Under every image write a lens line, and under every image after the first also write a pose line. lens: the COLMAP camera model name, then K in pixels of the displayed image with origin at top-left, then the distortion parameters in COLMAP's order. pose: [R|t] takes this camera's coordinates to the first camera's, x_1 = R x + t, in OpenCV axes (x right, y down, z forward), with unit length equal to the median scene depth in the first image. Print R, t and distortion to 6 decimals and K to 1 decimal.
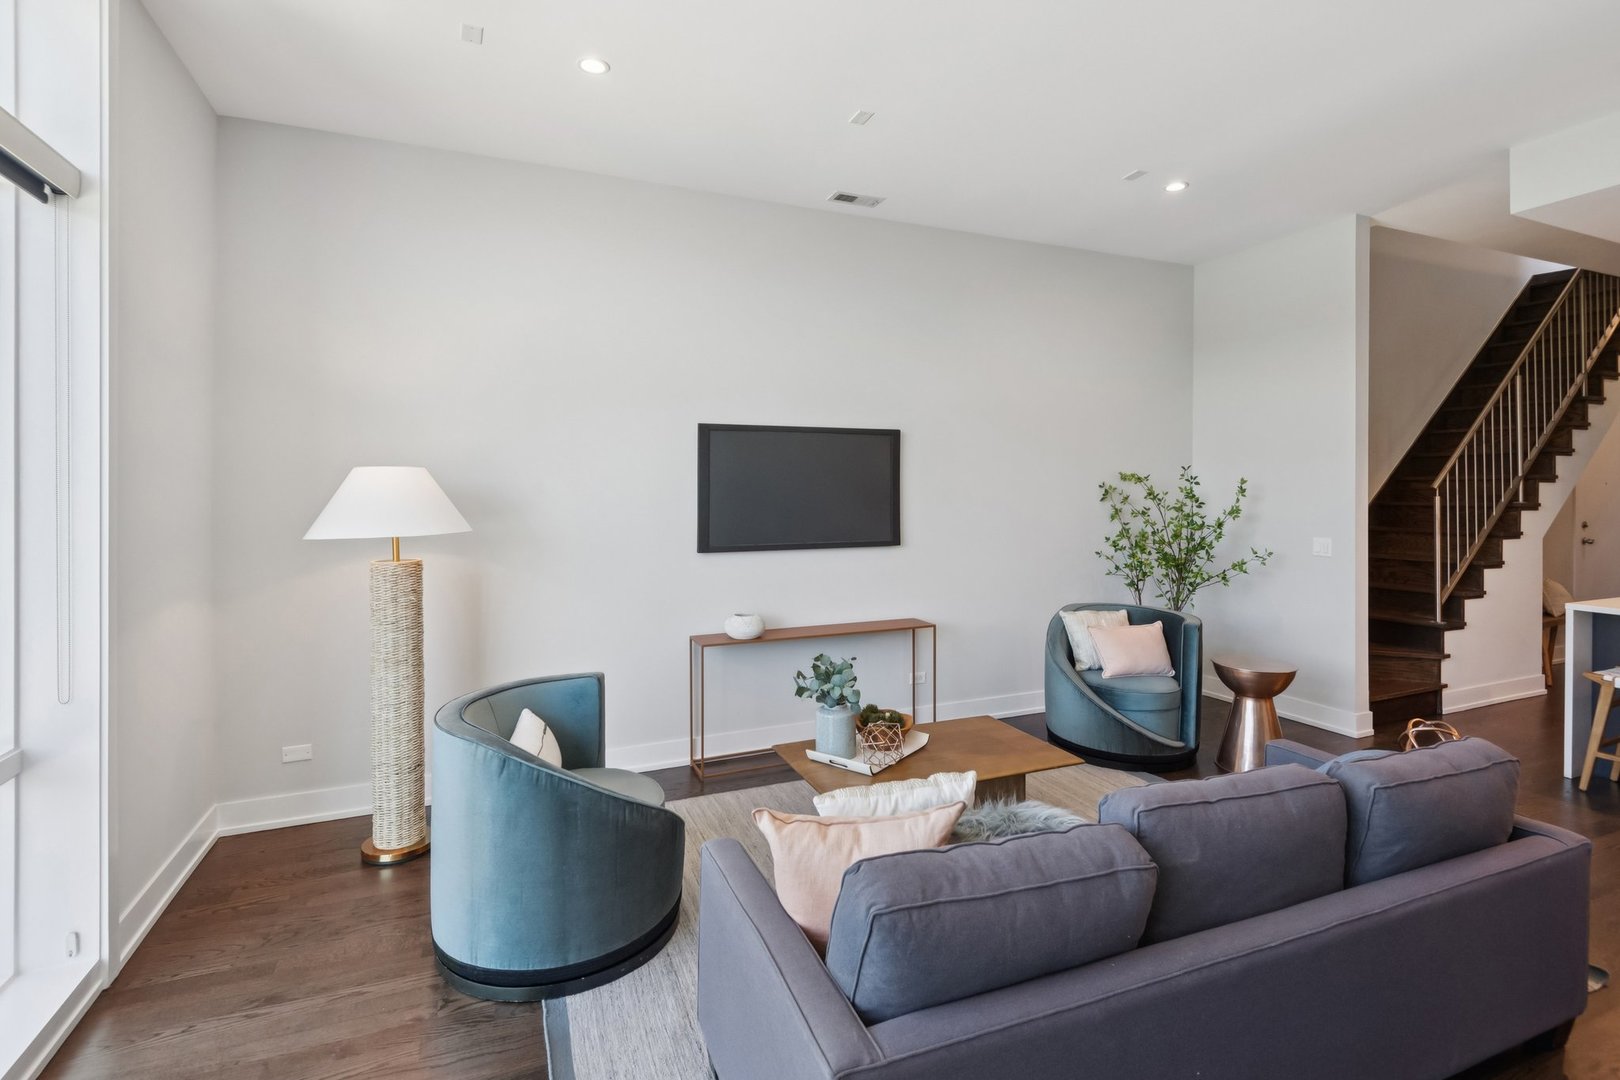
lens RADIAL K [[754.0, 0, 810.1], [0, 754.0, 494.6], [0, 0, 1]] dist [0.030400, -0.018260]
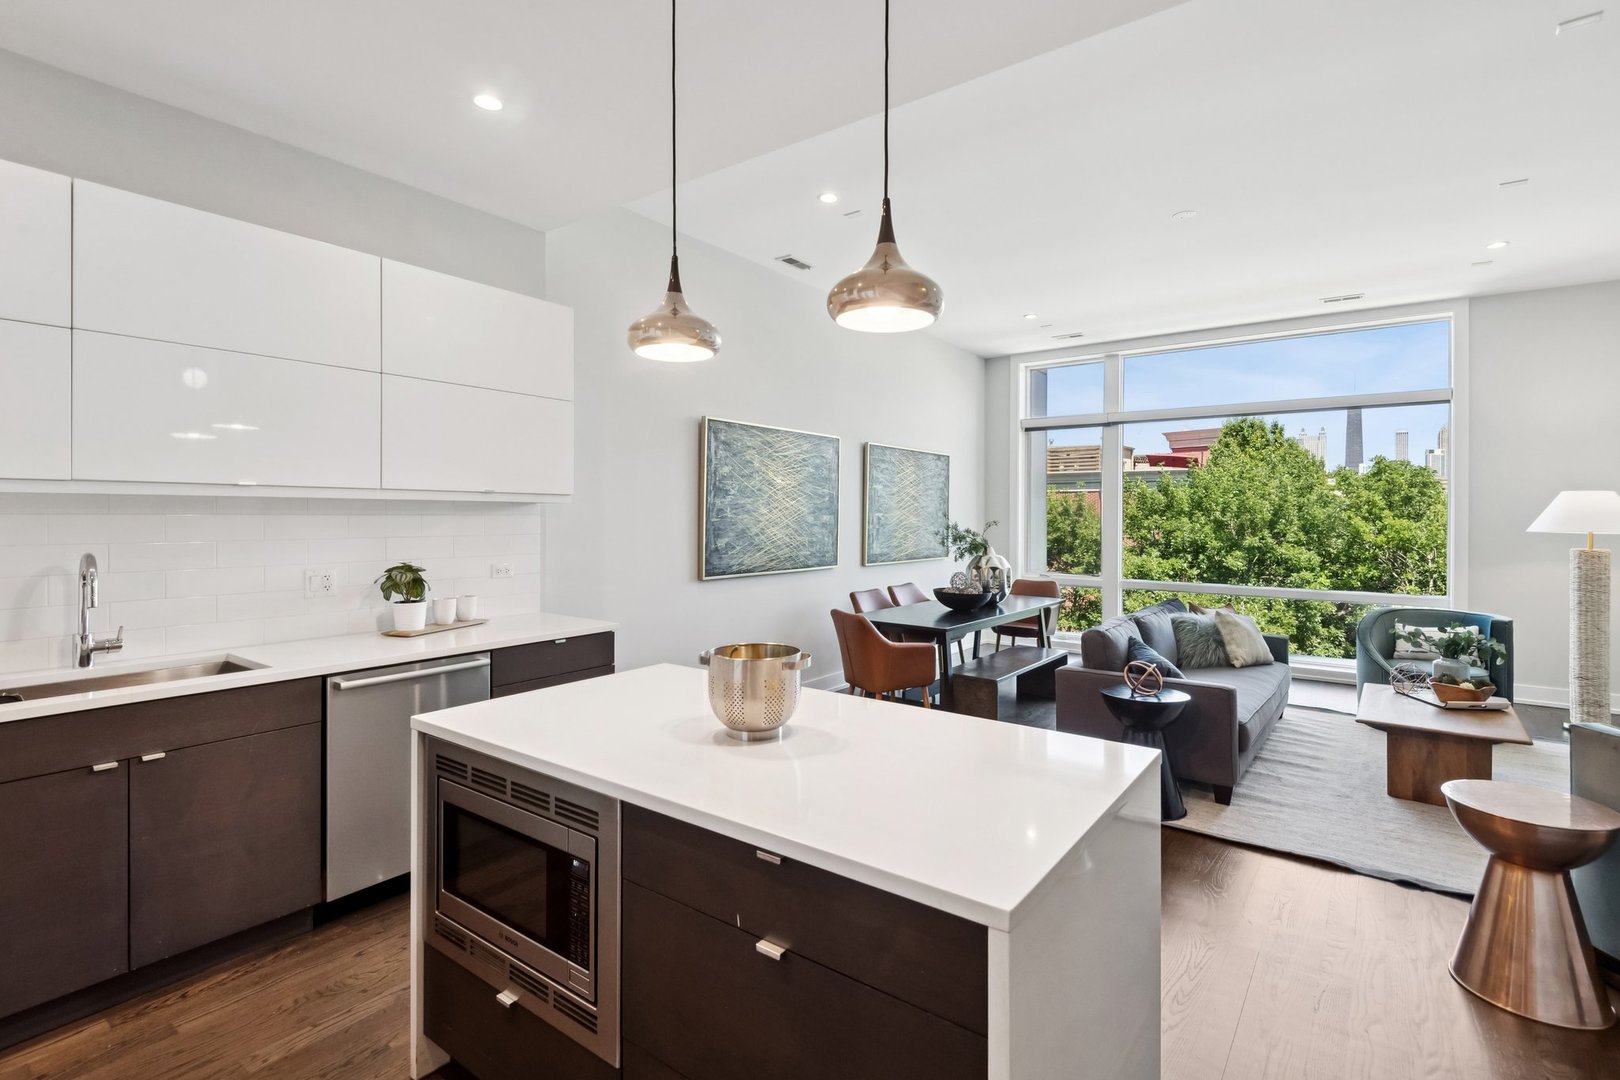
lens RADIAL K [[759.3, 0, 809.3], [0, 759.3, 517.6], [0, 0, 1]] dist [0.028963, -0.021314]
pose [[-0.859681, -0.000286, -0.510831, 1.078691], [-0.003728, 0.999977, 0.005714, 0.010309], [0.510817, 0.006816, -0.859662, 0.987216]]
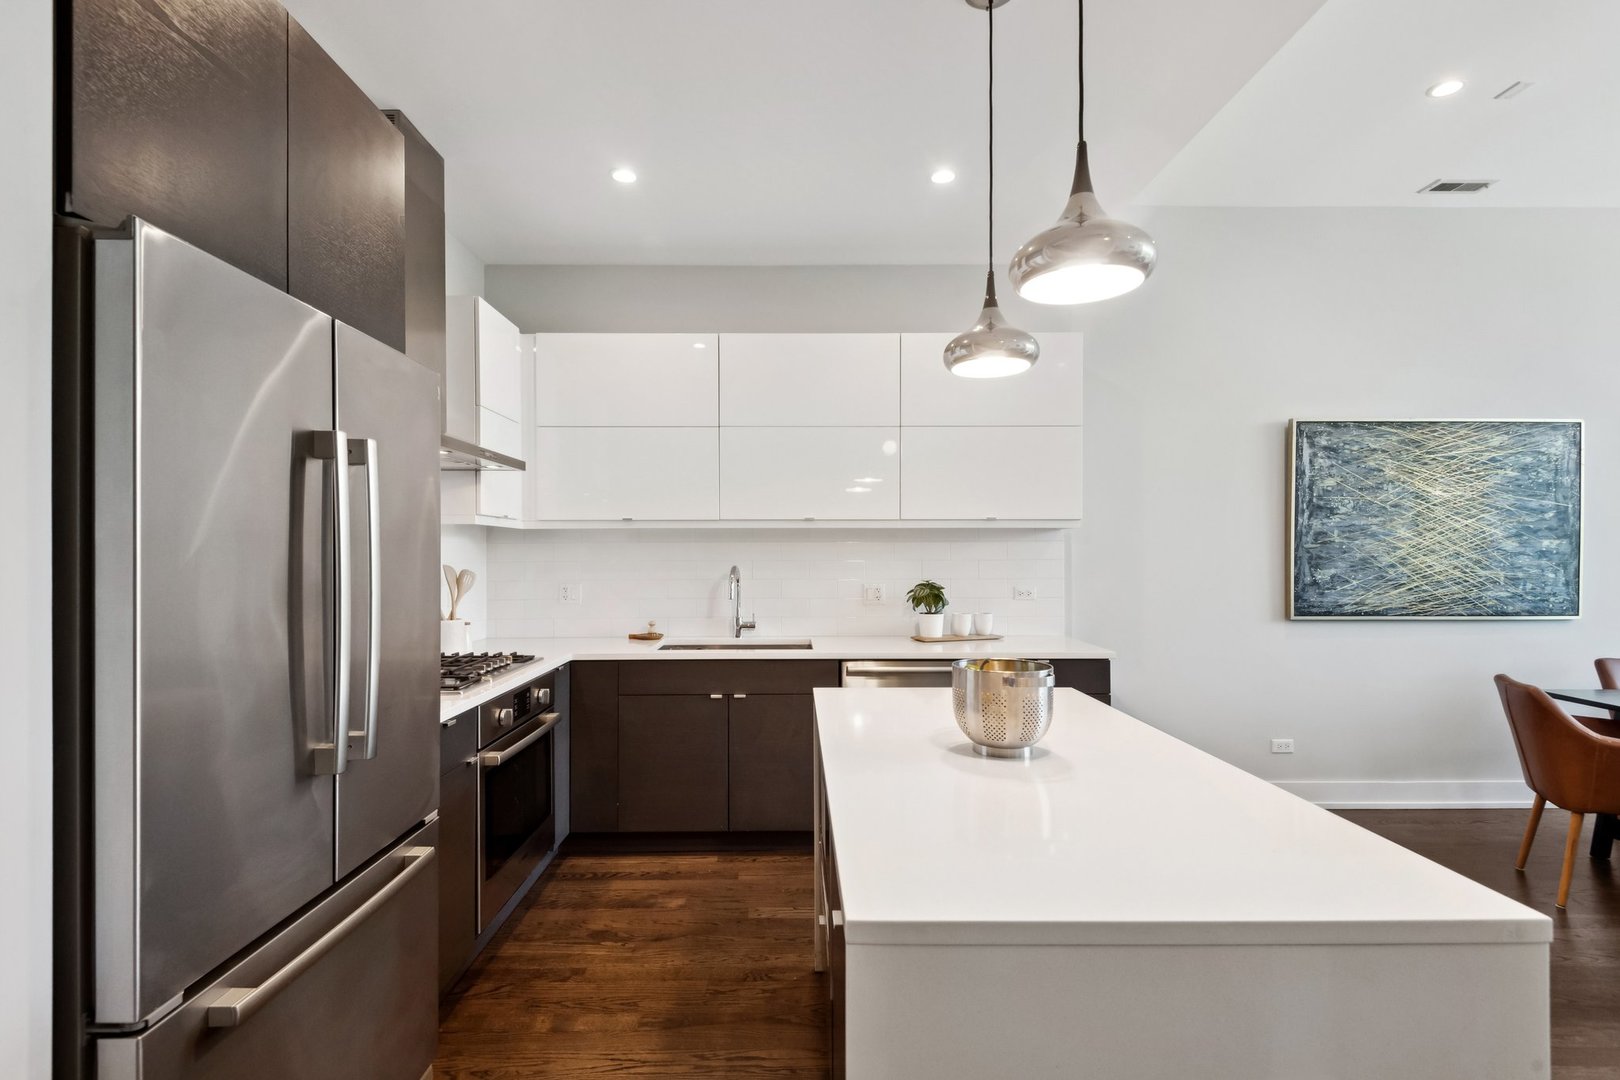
lens RADIAL K [[757.3, 0, 782.2], [0, 757.3, 551.2], [0, 0, 1]] dist [-0.000466, -0.007387]
pose [[-0.918618, 0.001900, 0.395143, 0.877392], [0.002485, 0.999996, 0.000971, 0.022676], [-0.395140, 0.001874, -0.918619, 1.017511]]
